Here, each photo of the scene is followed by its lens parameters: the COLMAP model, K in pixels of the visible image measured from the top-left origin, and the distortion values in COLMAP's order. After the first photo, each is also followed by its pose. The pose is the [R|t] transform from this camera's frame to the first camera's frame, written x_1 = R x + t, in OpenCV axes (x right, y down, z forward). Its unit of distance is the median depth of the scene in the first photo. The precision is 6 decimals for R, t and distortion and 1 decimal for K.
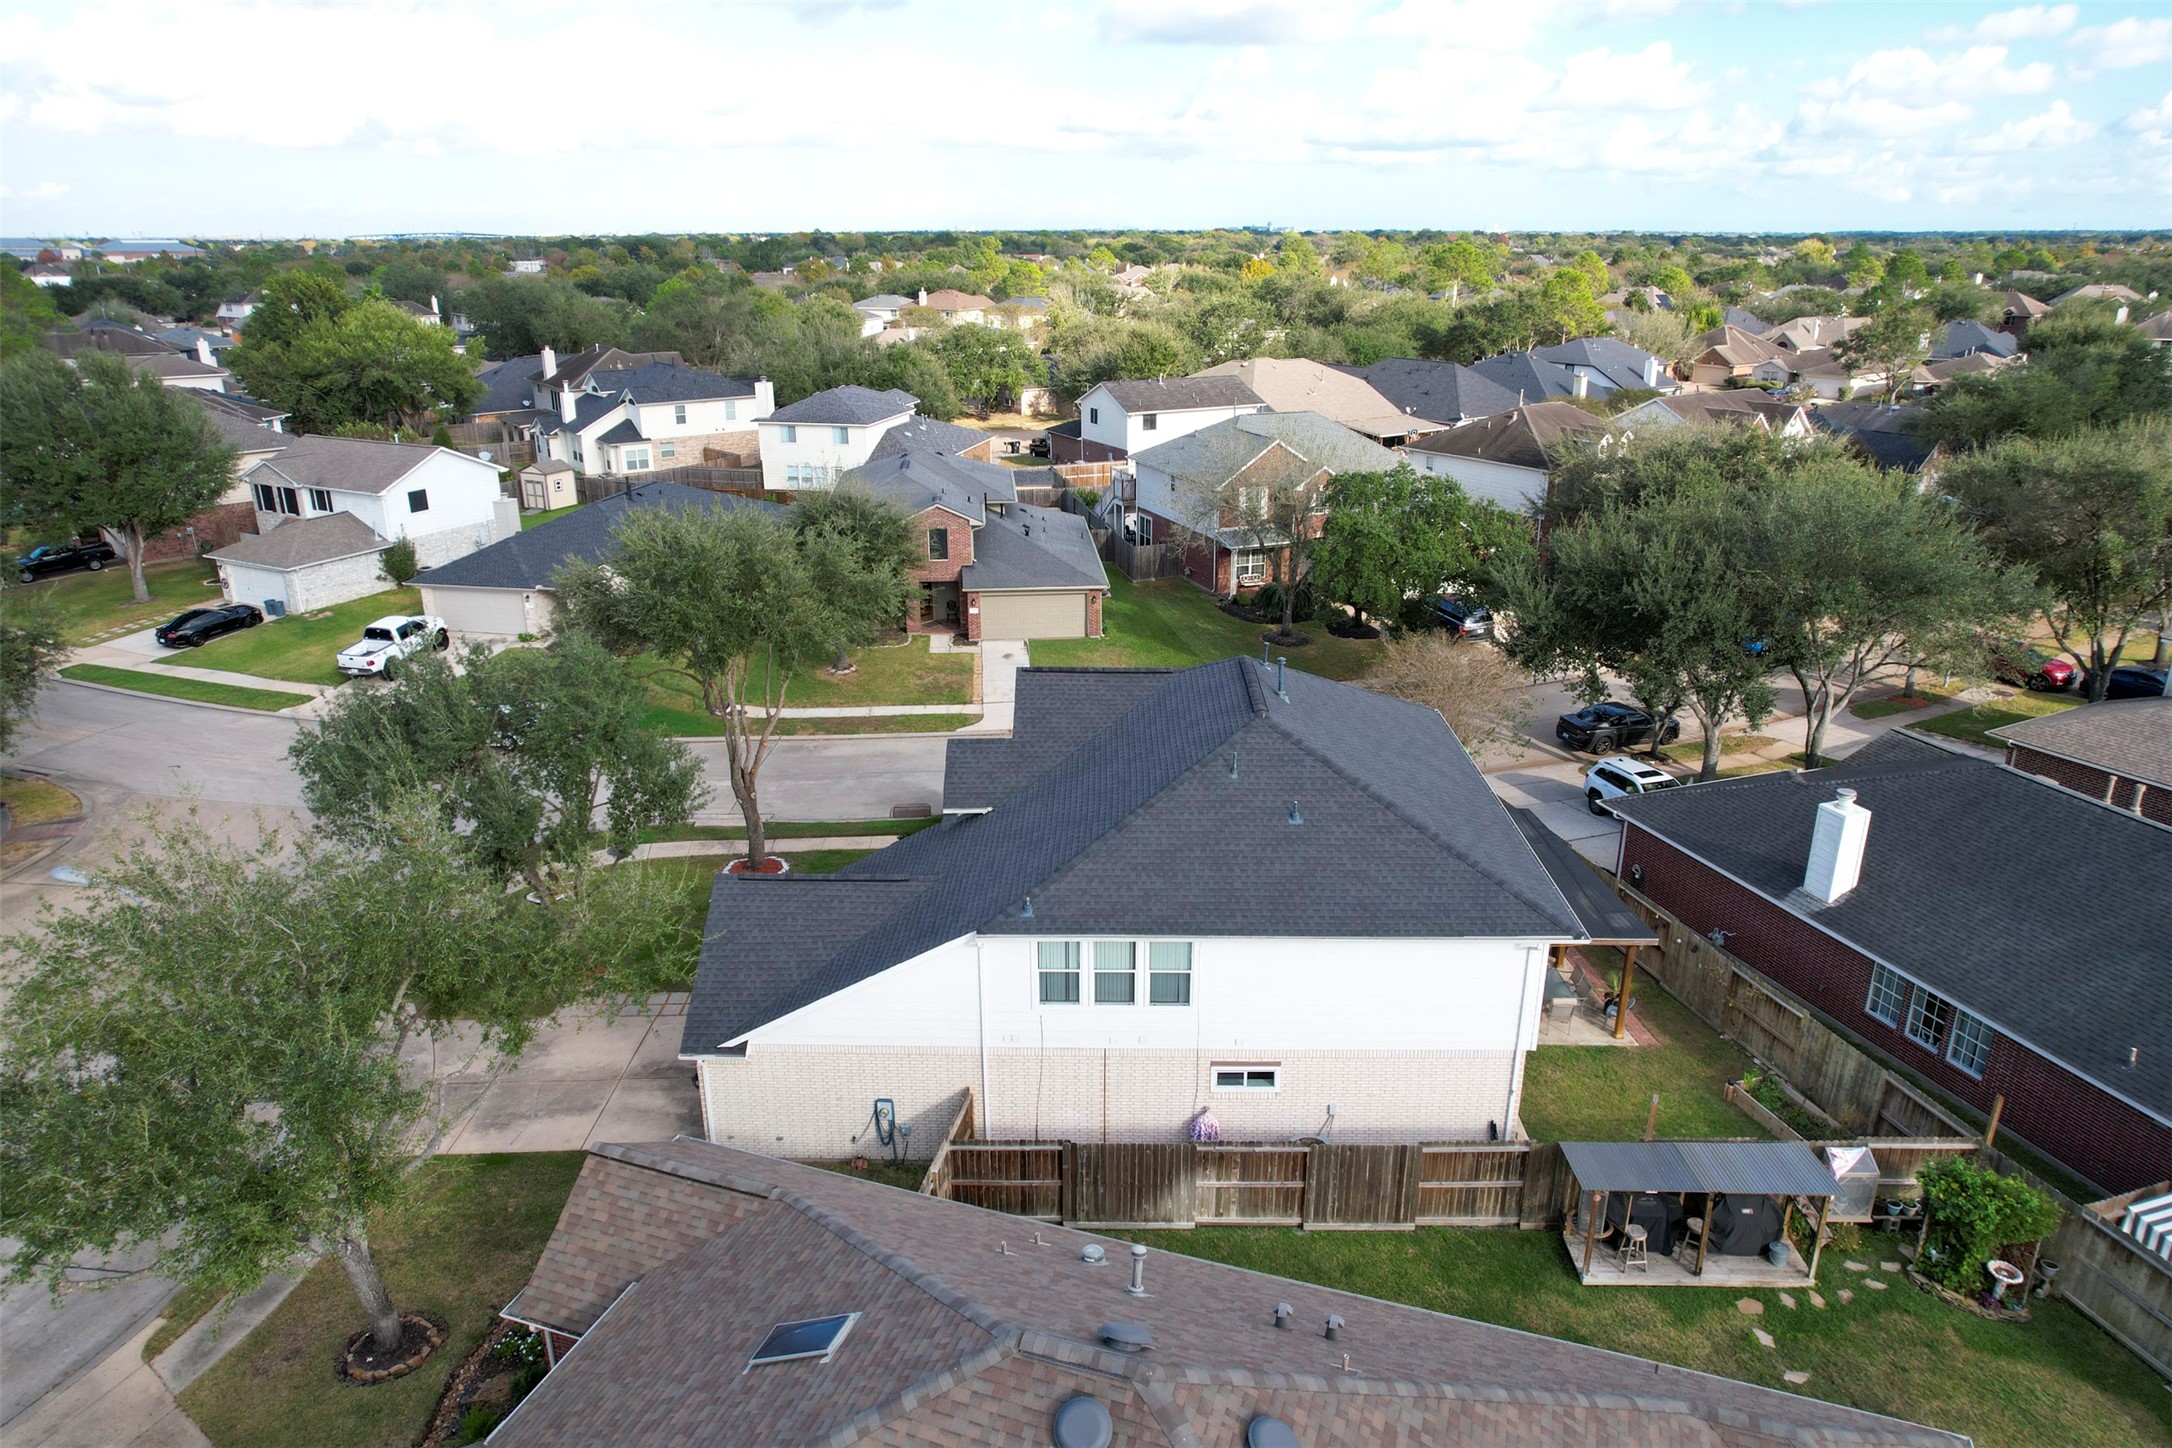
lens RADIAL K [[1383.0, 0, 1086.0], [0, 1383.0, 724.0], [0, 0, 1]] dist [-0.074552, 0.063048]
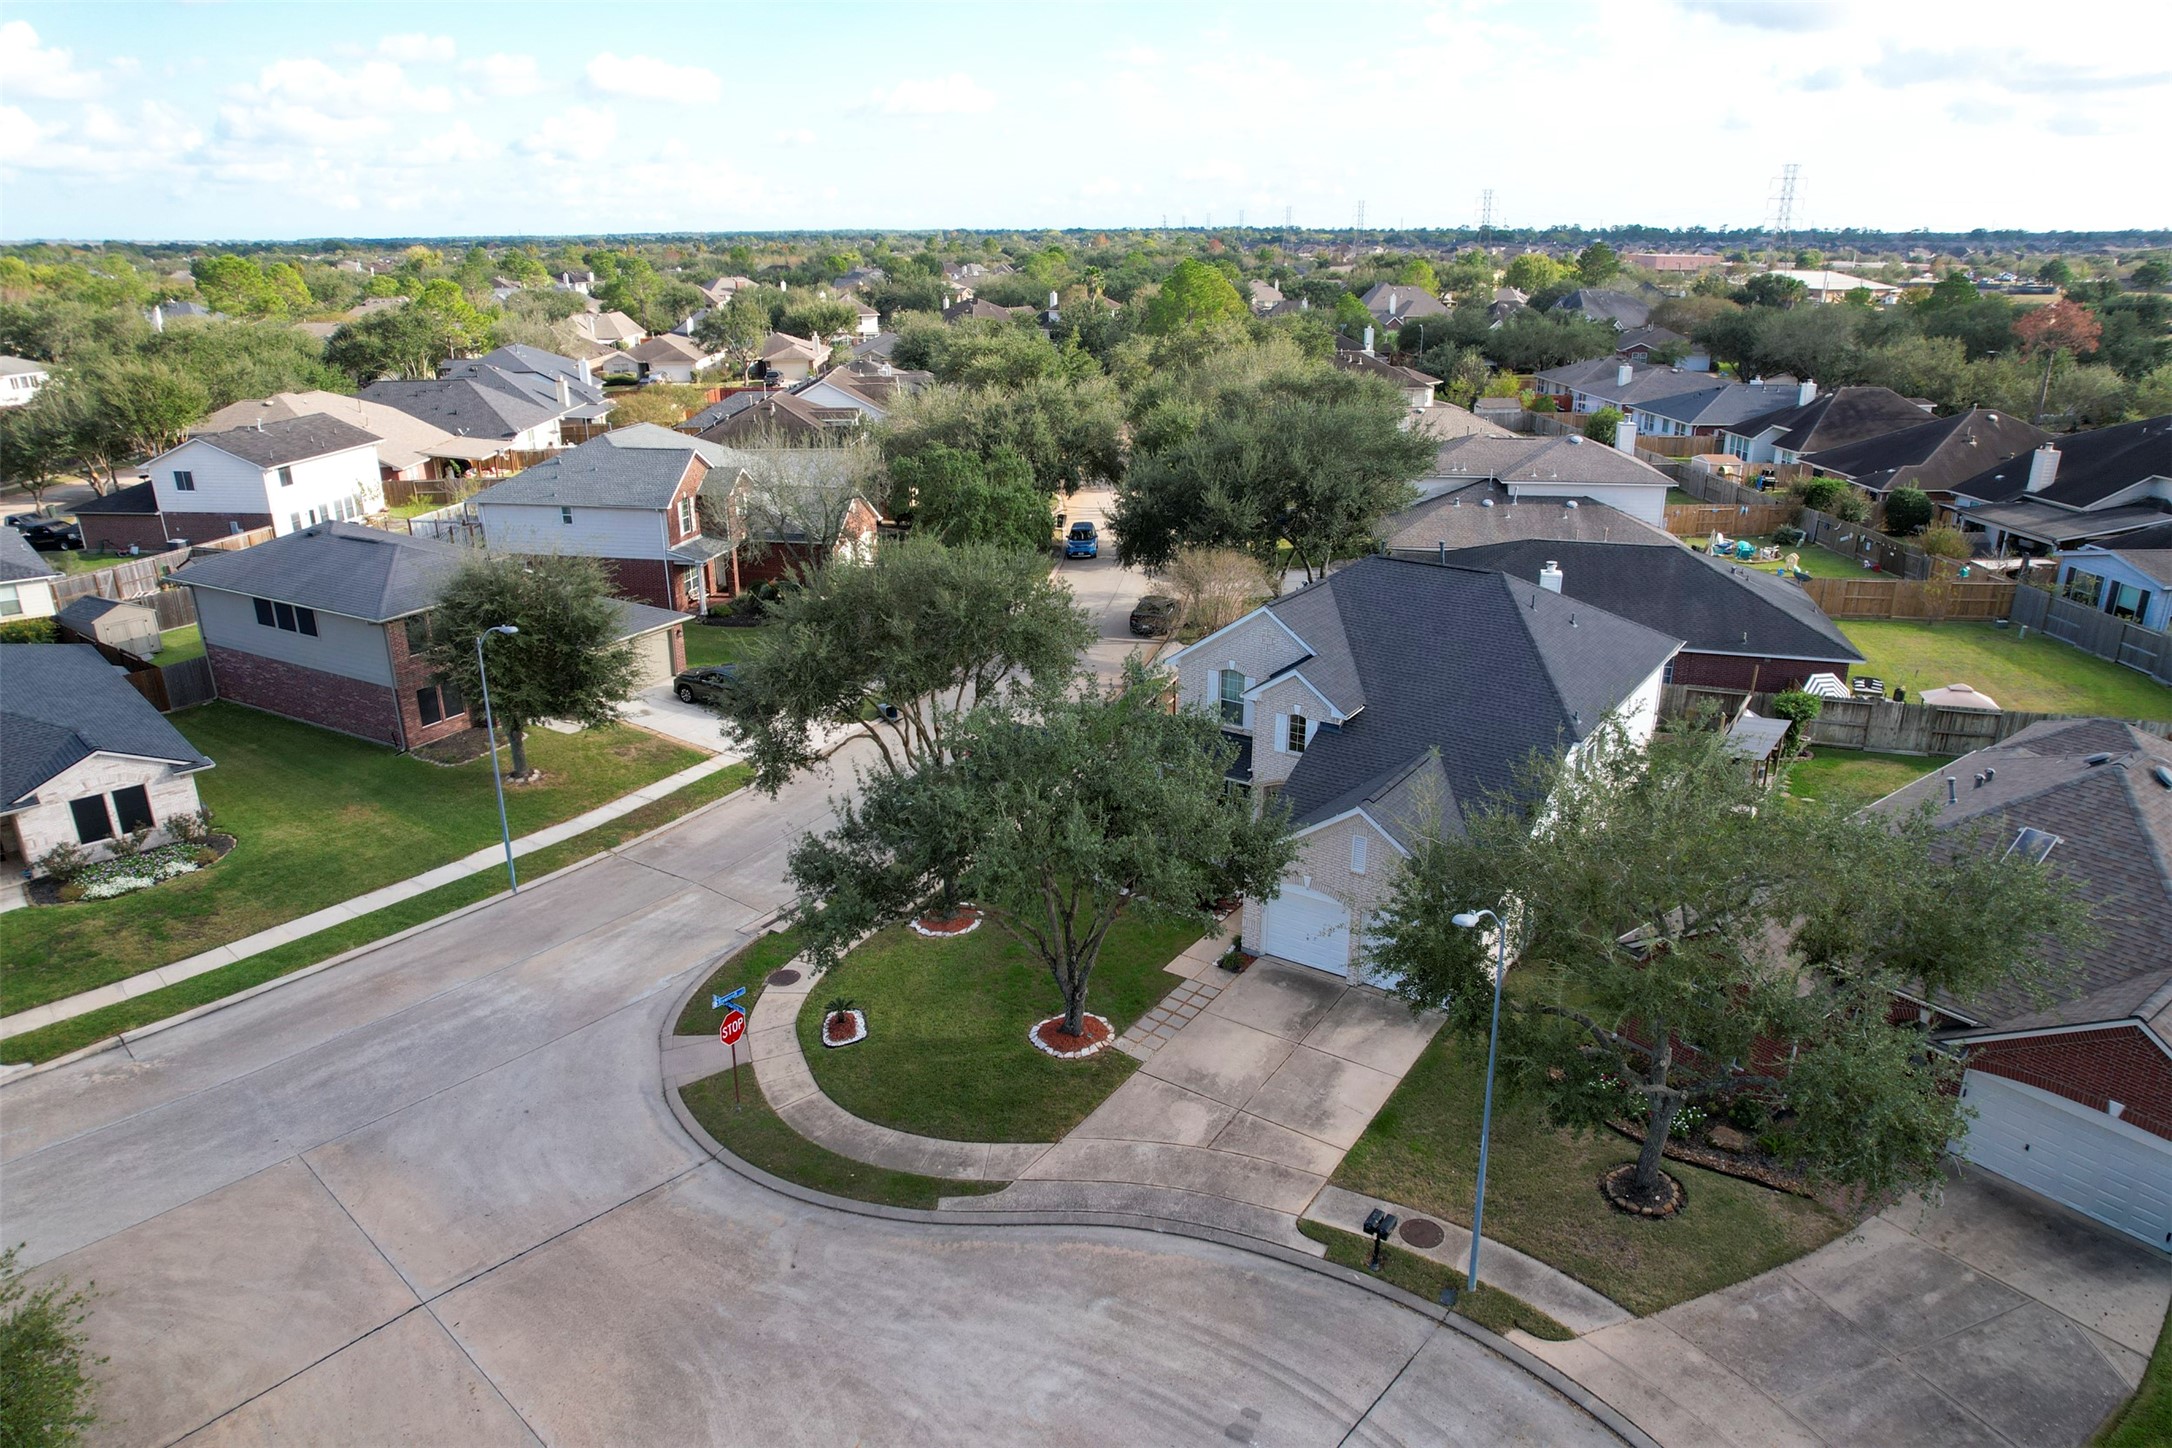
lens RADIAL K [[1383.0, 0, 1086.0], [0, 1383.0, 724.0], [0, 0, 1]] dist [-0.074552, 0.063048]
pose [[0.541063, -0.279852, 0.793053, -0.387574], [0.283373, 0.948530, 0.141385, -0.054861], [-0.791802, 0.148232, 0.592517, 0.148564]]
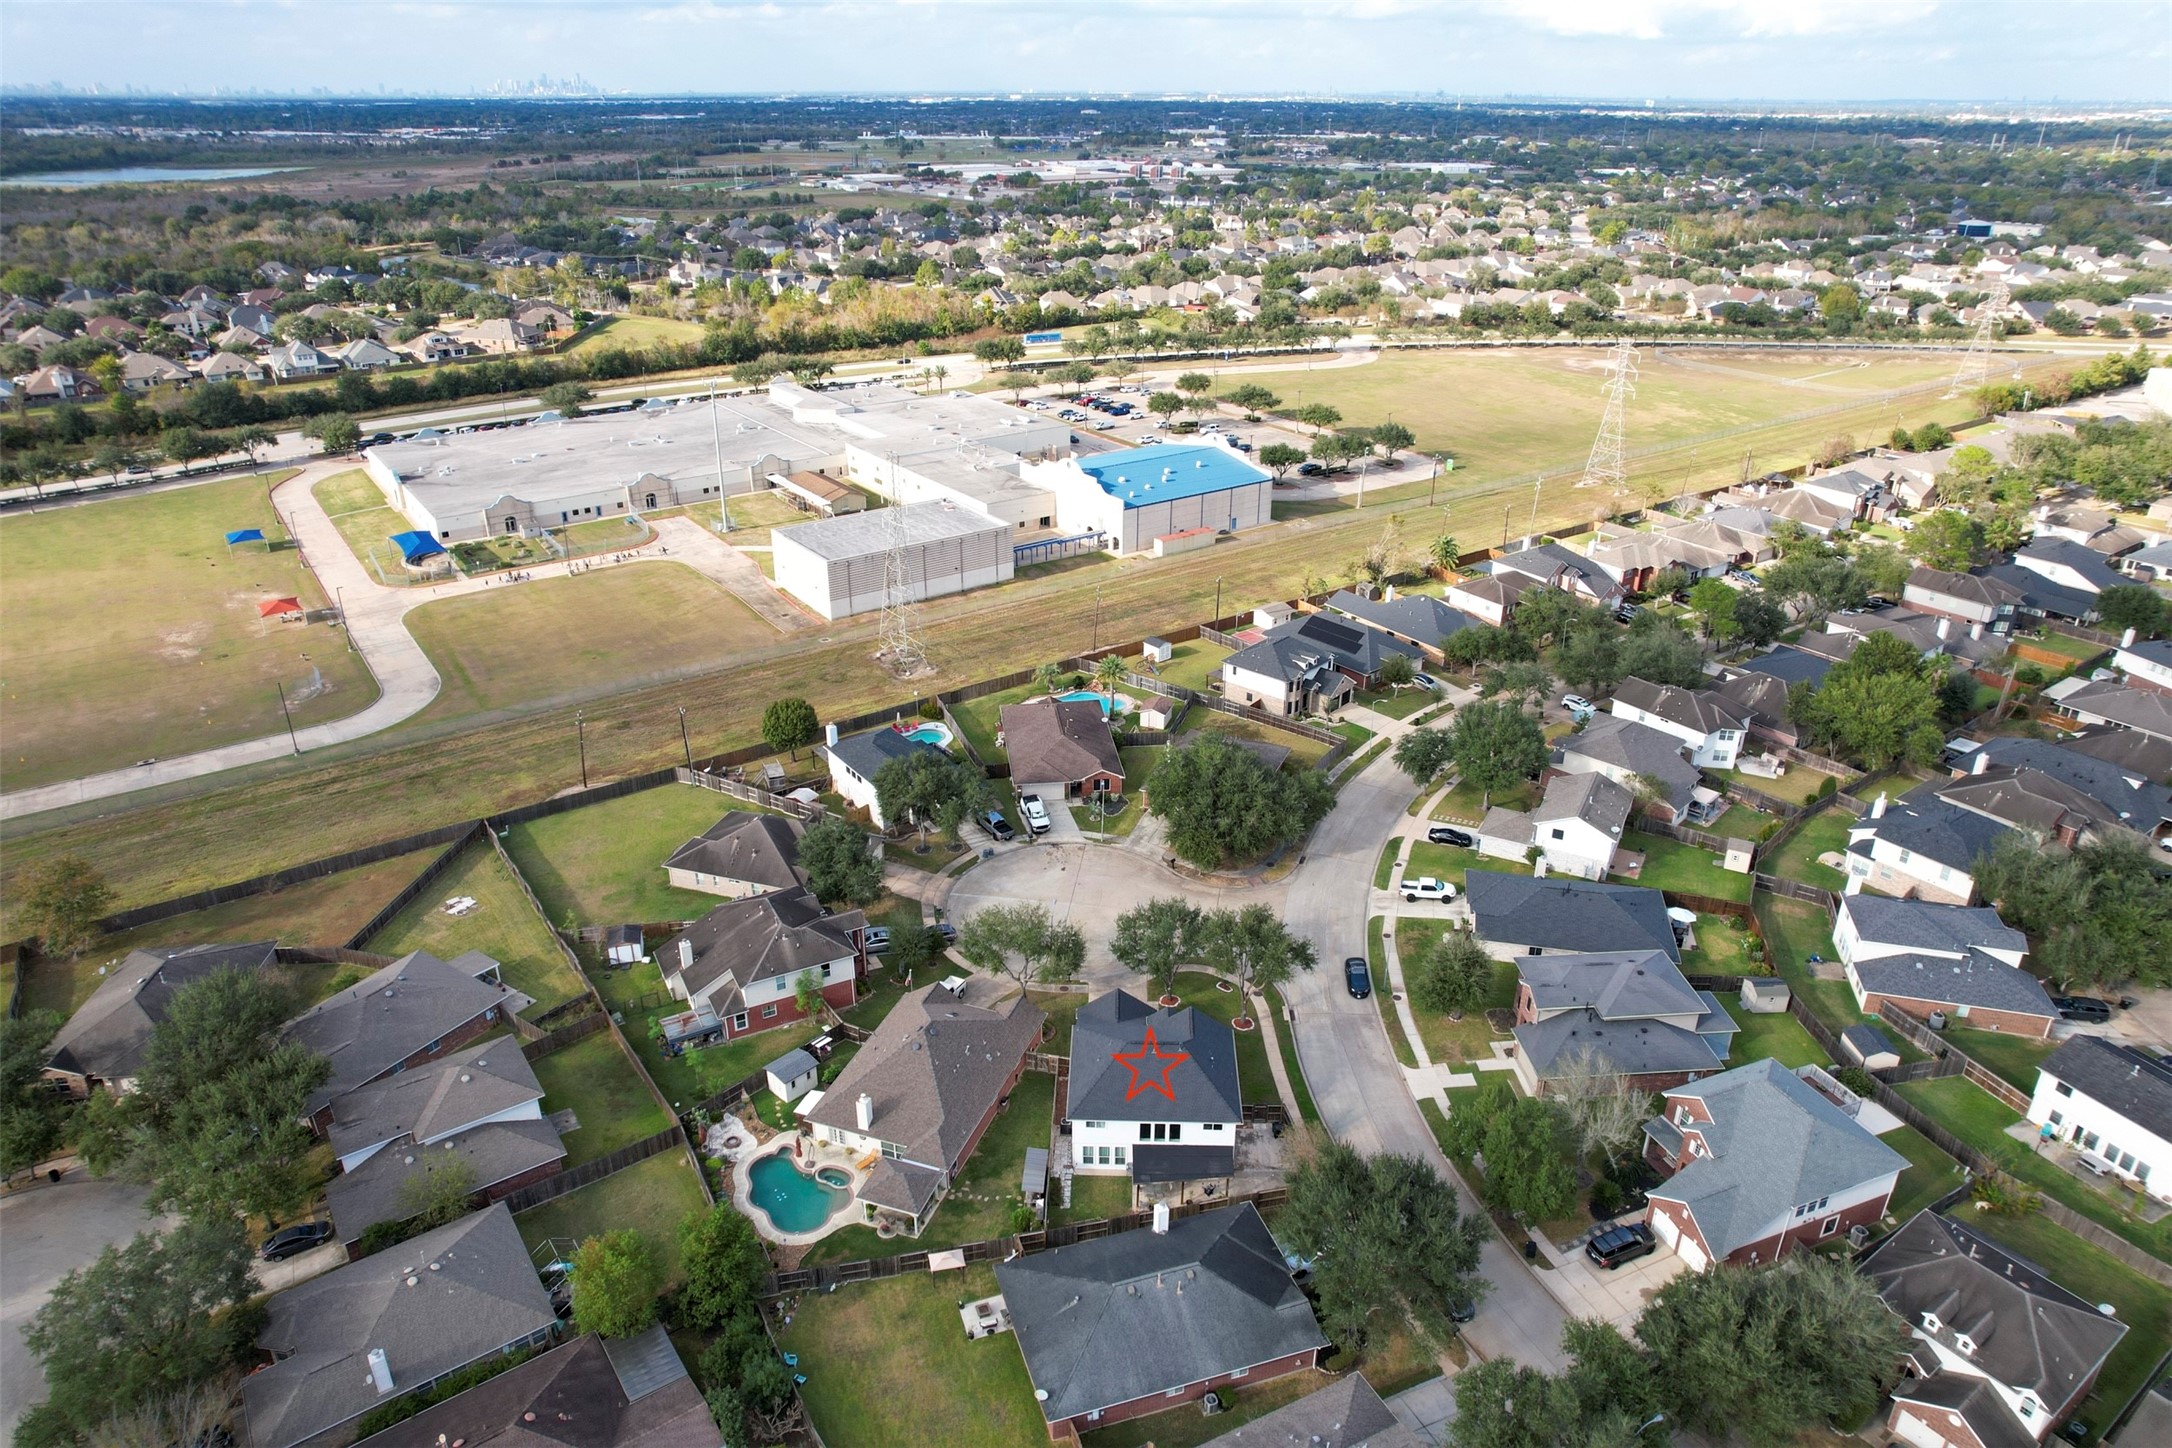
lens RADIAL K [[1383.0, 0, 1086.0], [0, 1383.0, 724.0], [0, 0, 1]] dist [-0.074552, 0.063048]
pose [[-0.010005, 0.426305, -0.904524, 0.899310], [-0.341648, 0.848677, 0.403763, -0.632522], [0.939775, 0.313068, 0.137155, 0.036992]]
